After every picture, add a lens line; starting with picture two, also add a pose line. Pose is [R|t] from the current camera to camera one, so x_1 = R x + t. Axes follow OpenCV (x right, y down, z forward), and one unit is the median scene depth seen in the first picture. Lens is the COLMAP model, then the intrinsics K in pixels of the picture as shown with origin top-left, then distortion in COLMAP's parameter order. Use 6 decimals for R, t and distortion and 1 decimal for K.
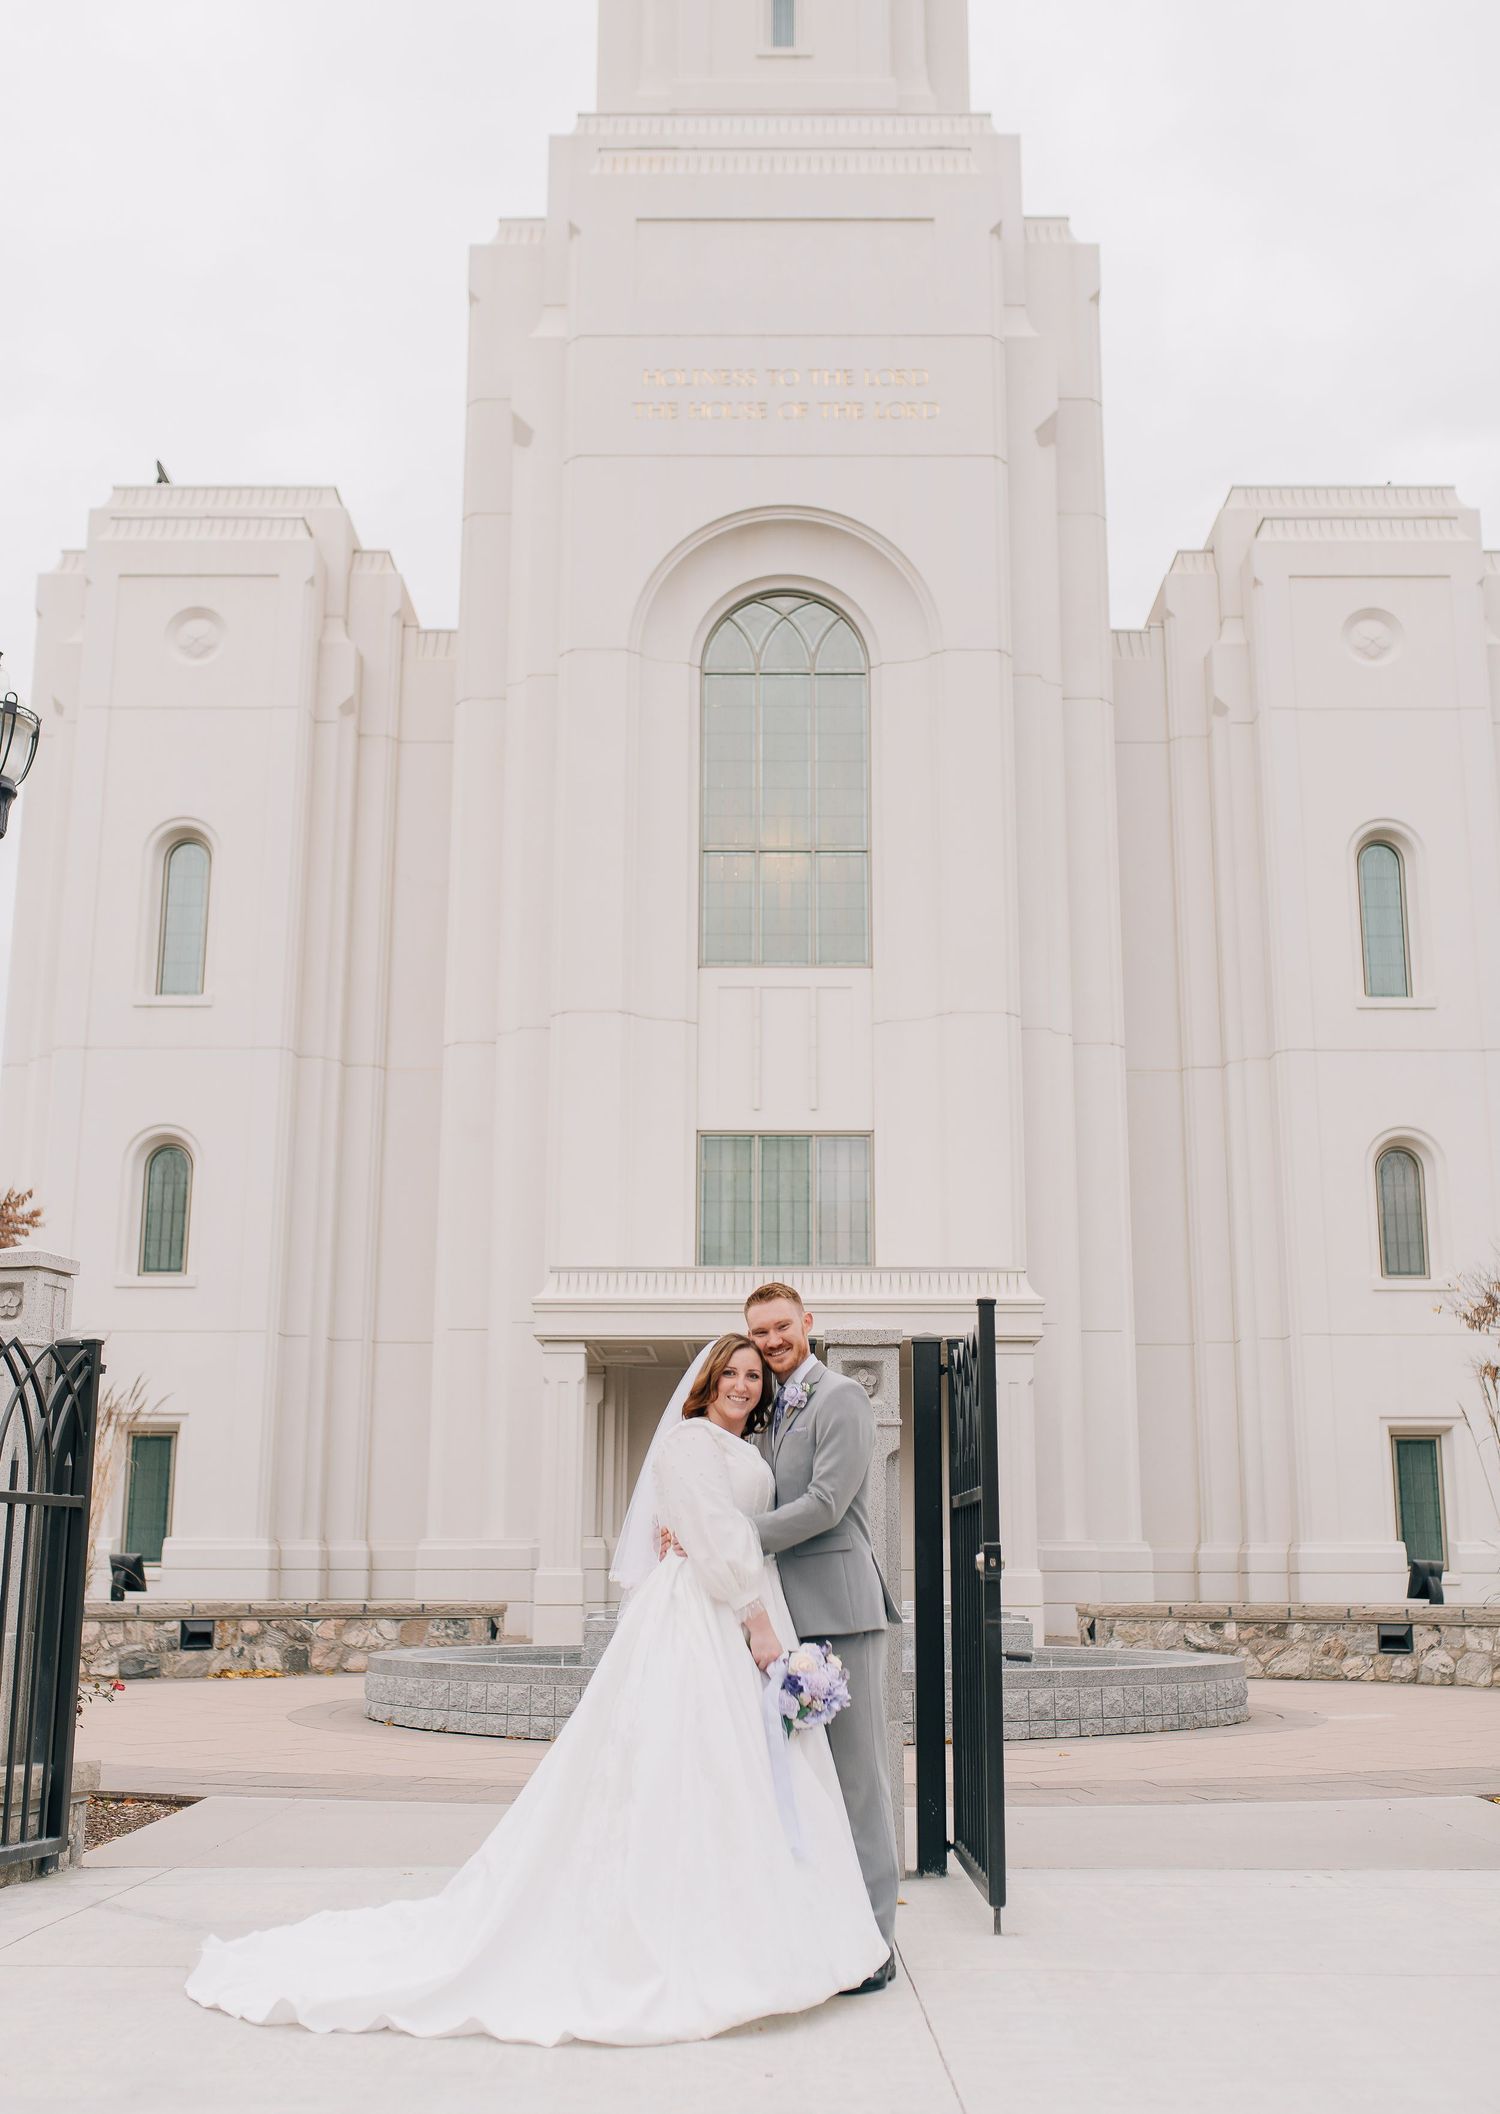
lens RADIAL K [[2244.6, 0, 744.7], [0, 2244.6, 1112.0], [0, 0, 1]] dist [0.008056, 0.003266]
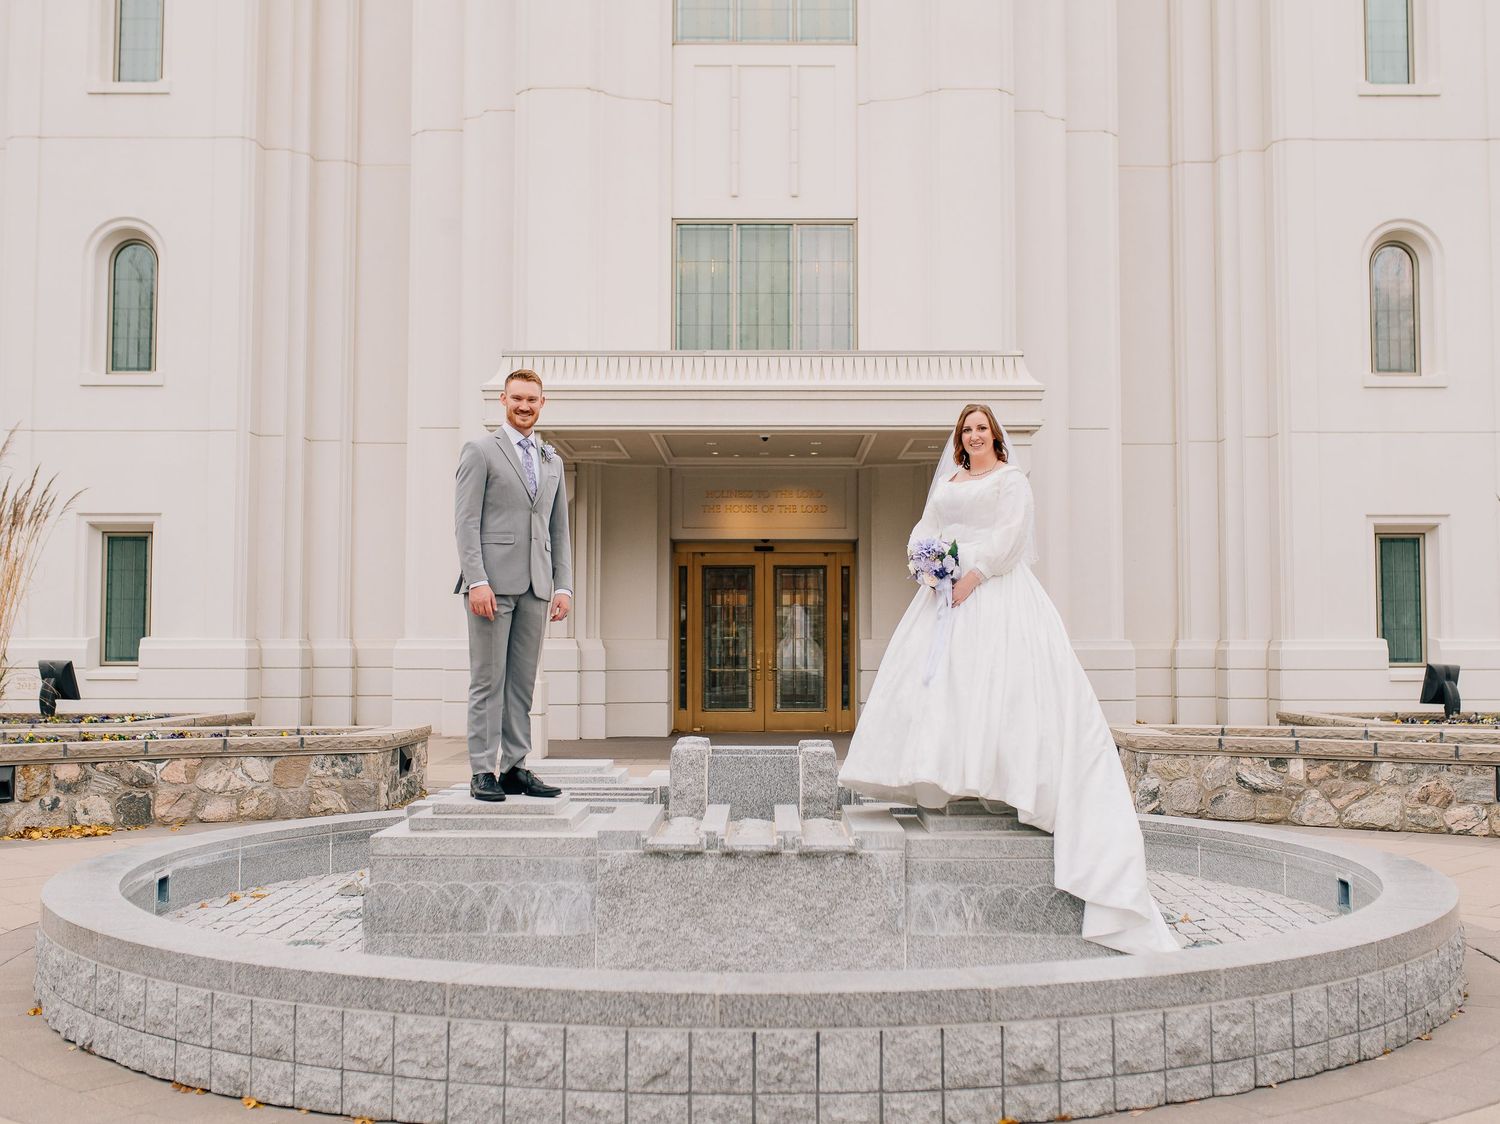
lens RADIAL K [[1681.3, 0, 786.7], [0, 1681.3, 561.3], [0, 0, 1]] dist [-0.001710, 0.005352]
pose [[0.999835, -0.002122, 0.018054, 0.015354], [-0.000723, 0.987737, 0.156128, 0.044115], [-0.018164, -0.156116, 0.987572, 0.293479]]
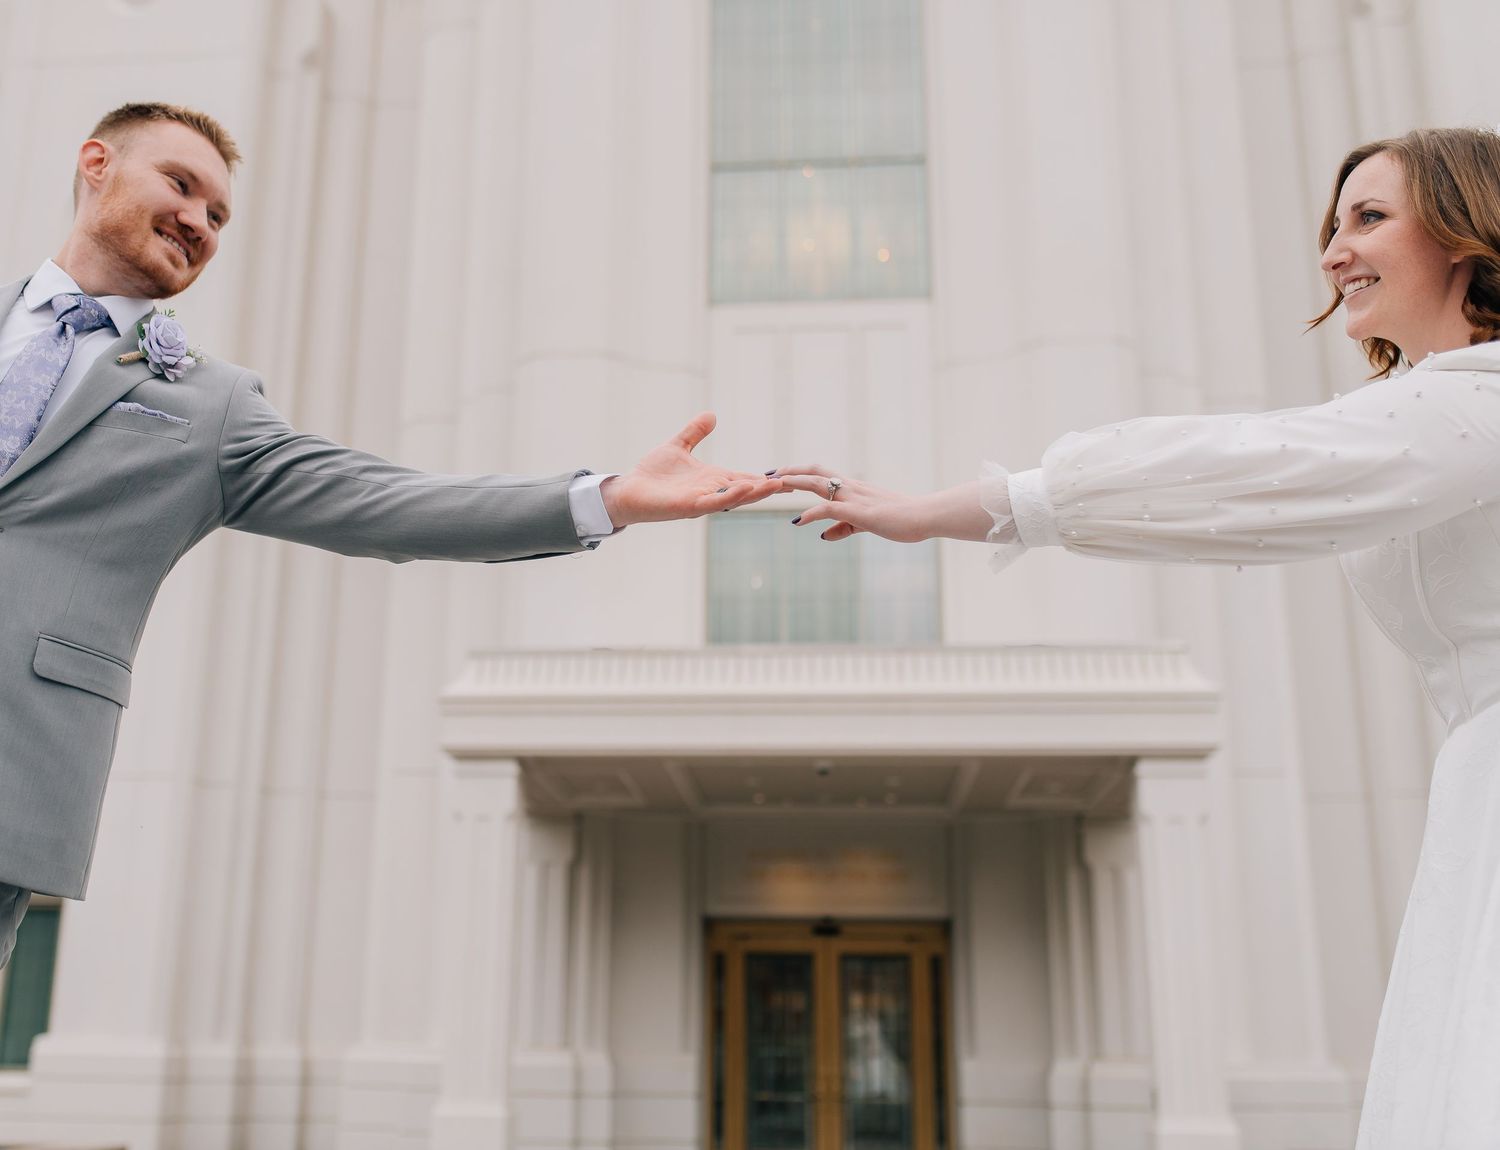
lens RADIAL K [[1700.2, 0, 633.5], [0, 1700.2, 576.2], [0, 0, 1]] dist [-0.005303, 0.022748]
pose [[0.993844, -0.012984, -0.110023, 0.019136], [0.004914, 0.997298, -0.073295, 0.080000], [0.110678, 0.072304, 0.991223, 0.460167]]
